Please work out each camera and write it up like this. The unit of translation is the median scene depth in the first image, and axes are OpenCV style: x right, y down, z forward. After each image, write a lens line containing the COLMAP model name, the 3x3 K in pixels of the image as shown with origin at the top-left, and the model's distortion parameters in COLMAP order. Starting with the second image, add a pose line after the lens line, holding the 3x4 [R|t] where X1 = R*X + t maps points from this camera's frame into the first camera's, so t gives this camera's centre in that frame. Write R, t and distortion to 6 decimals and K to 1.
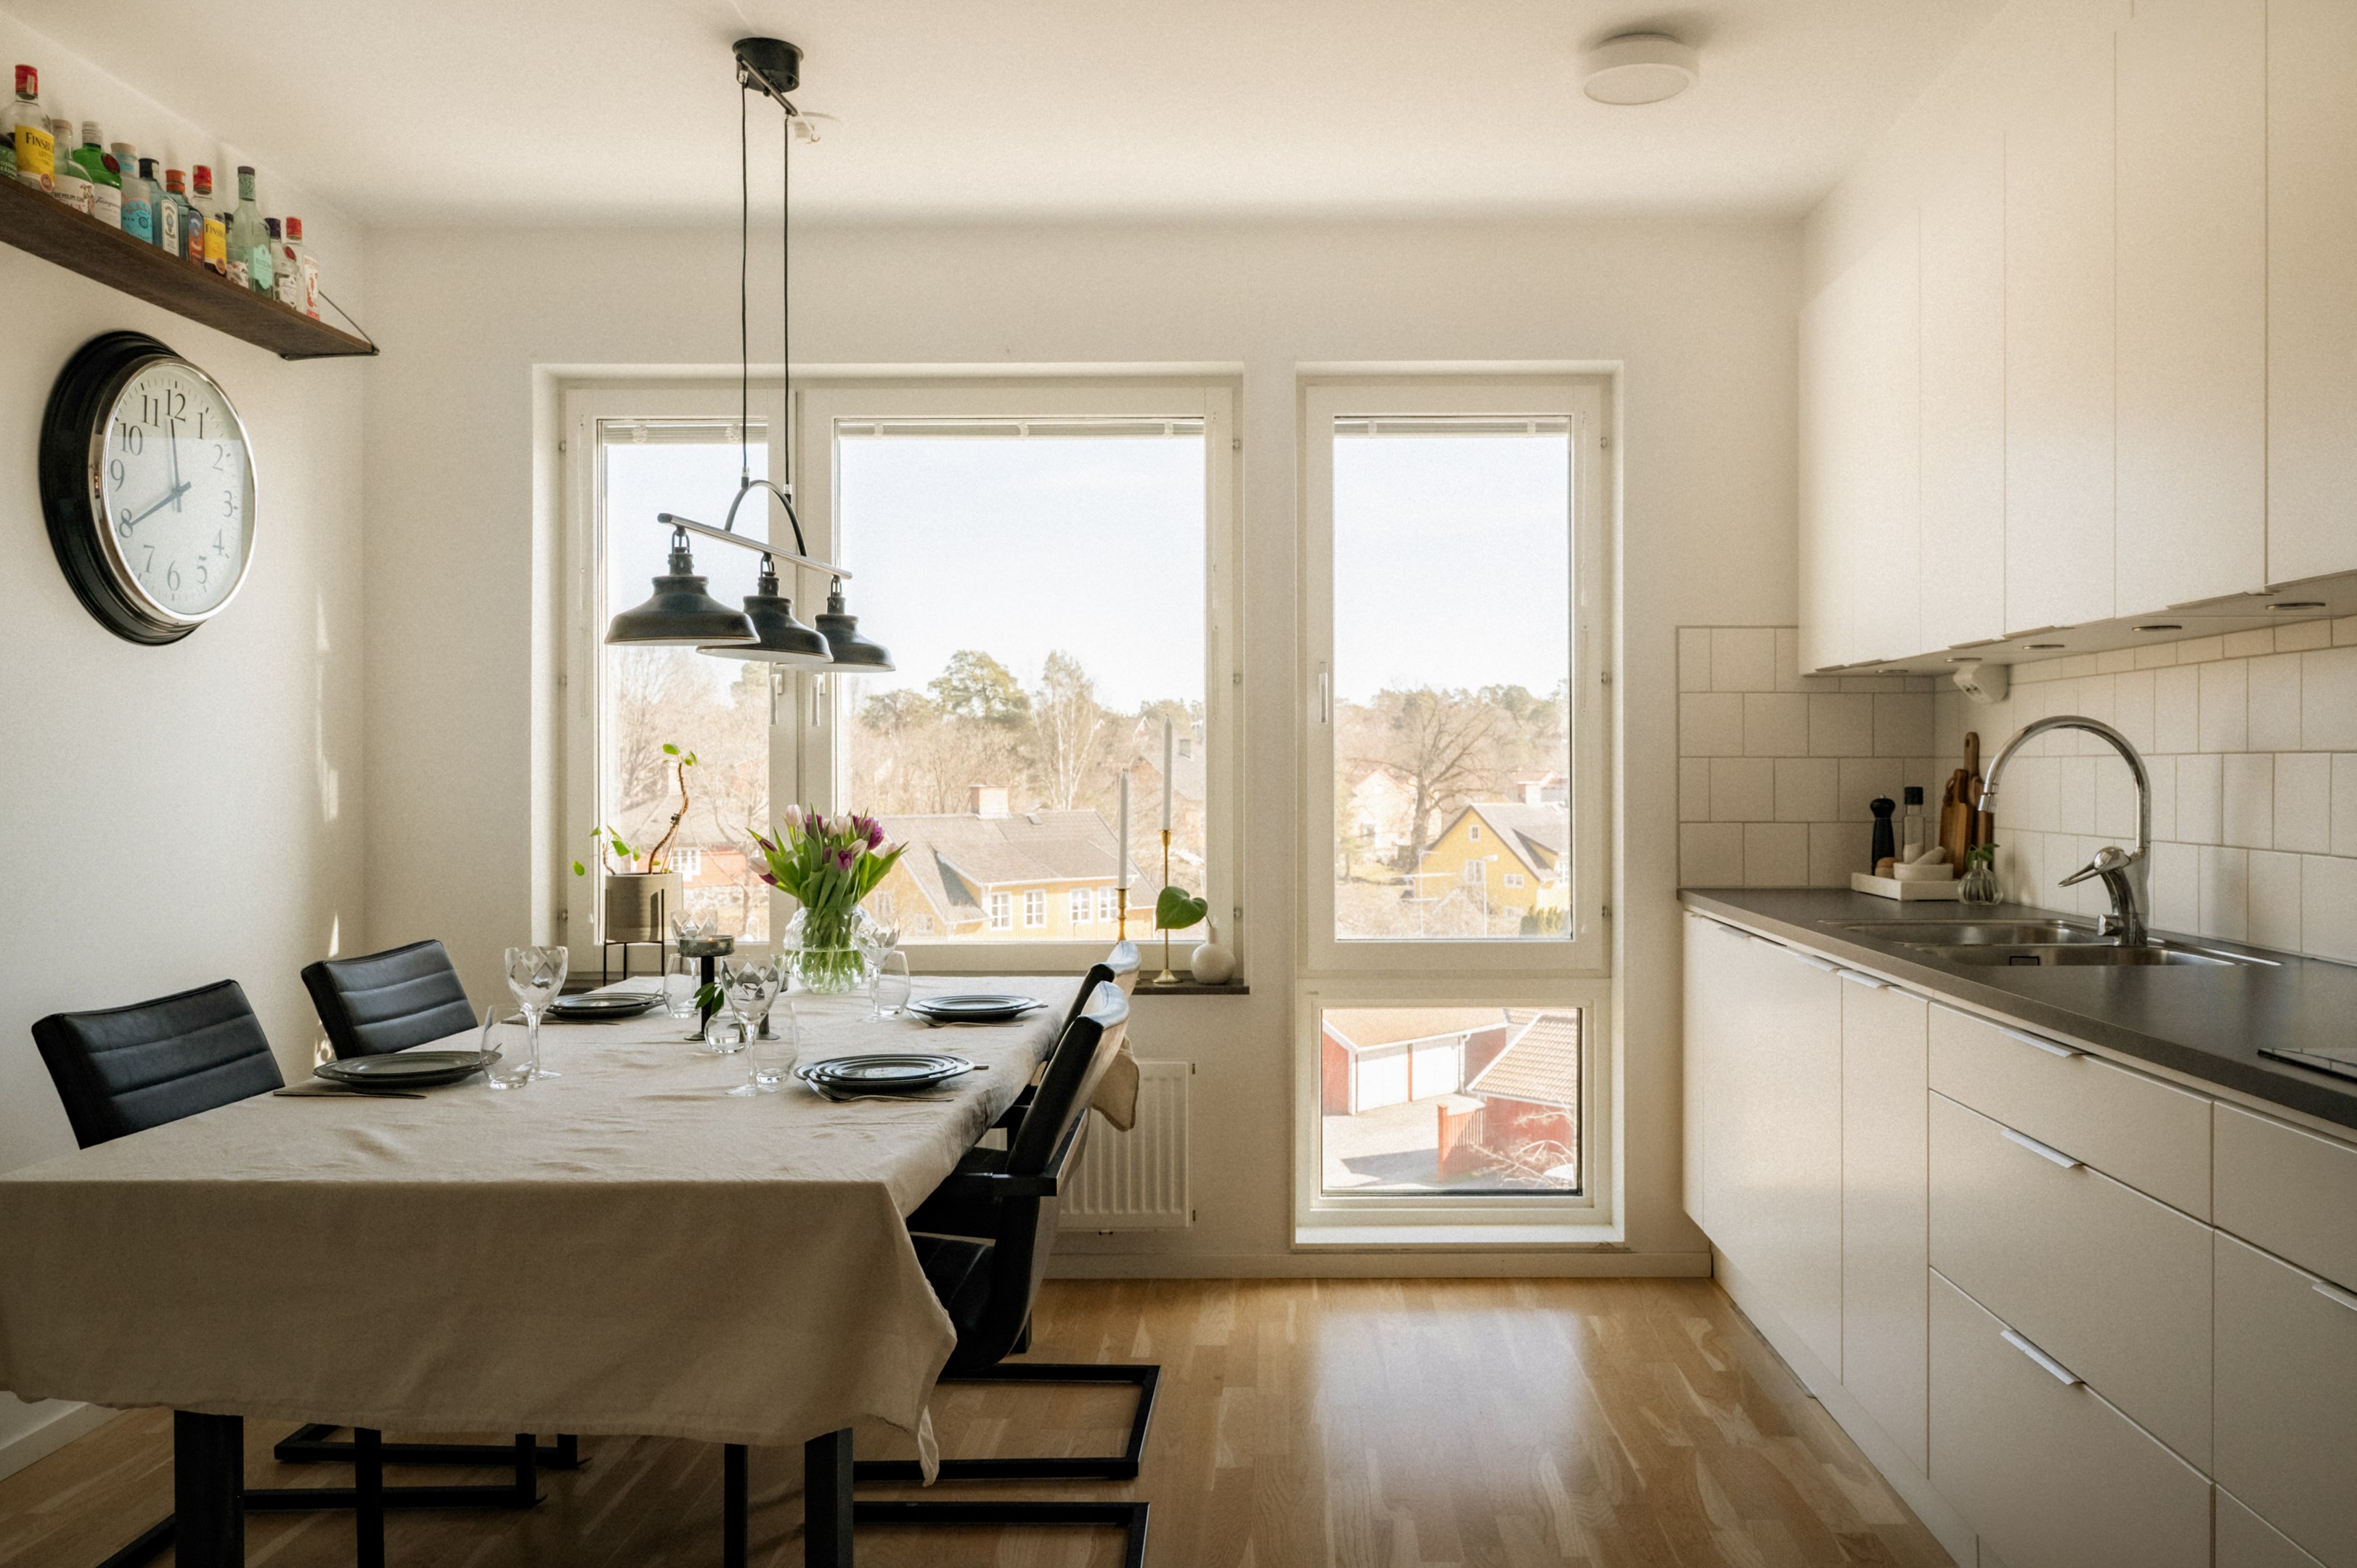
lens RADIAL K [[1808.5, 0, 1274.8], [0, 1808.5, 788.2], [0, 0, 1]] dist [-0.006834, 0.005439]
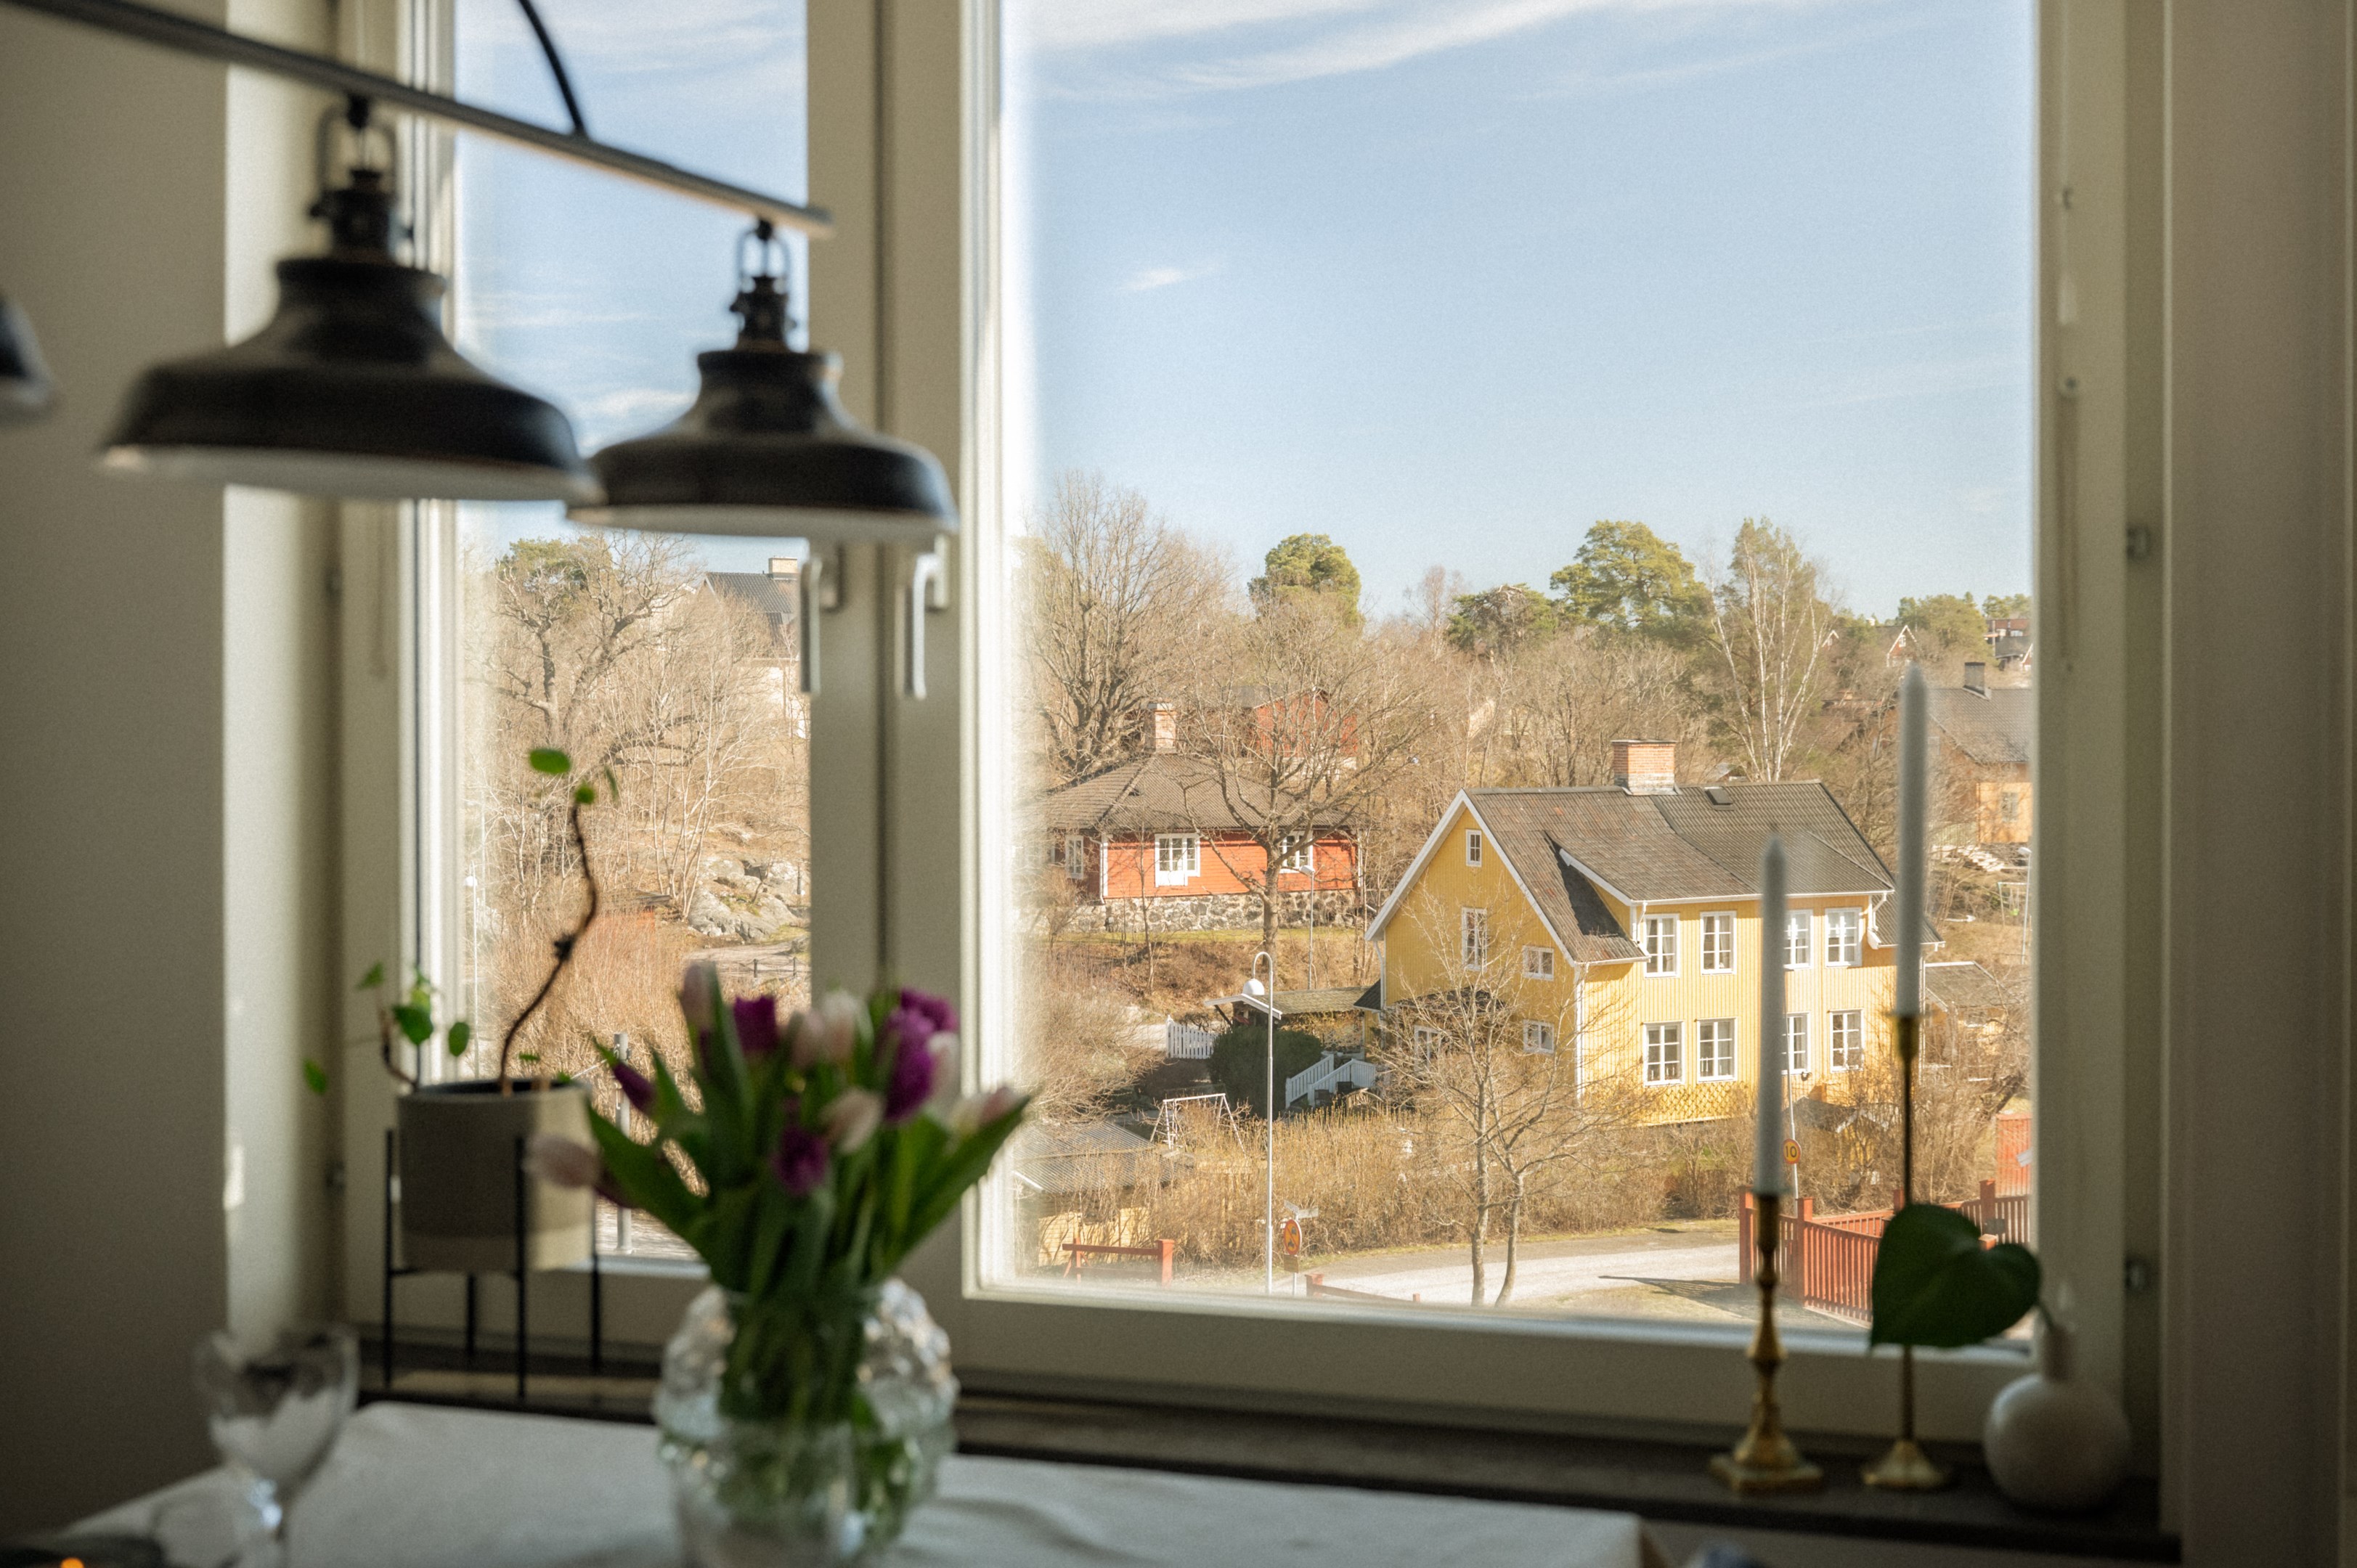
lens RADIAL K [[2842.5, 0, 1180.6], [0, 2842.5, 753.0], [0, 0, 1]] dist [0.000419, -0.010186]
pose [[0.948650, 0.001933, -0.316322, -0.023897], [-0.000428, 0.999988, 0.004828, -0.027398], [0.316327, -0.004445, 0.948640, 0.503822]]
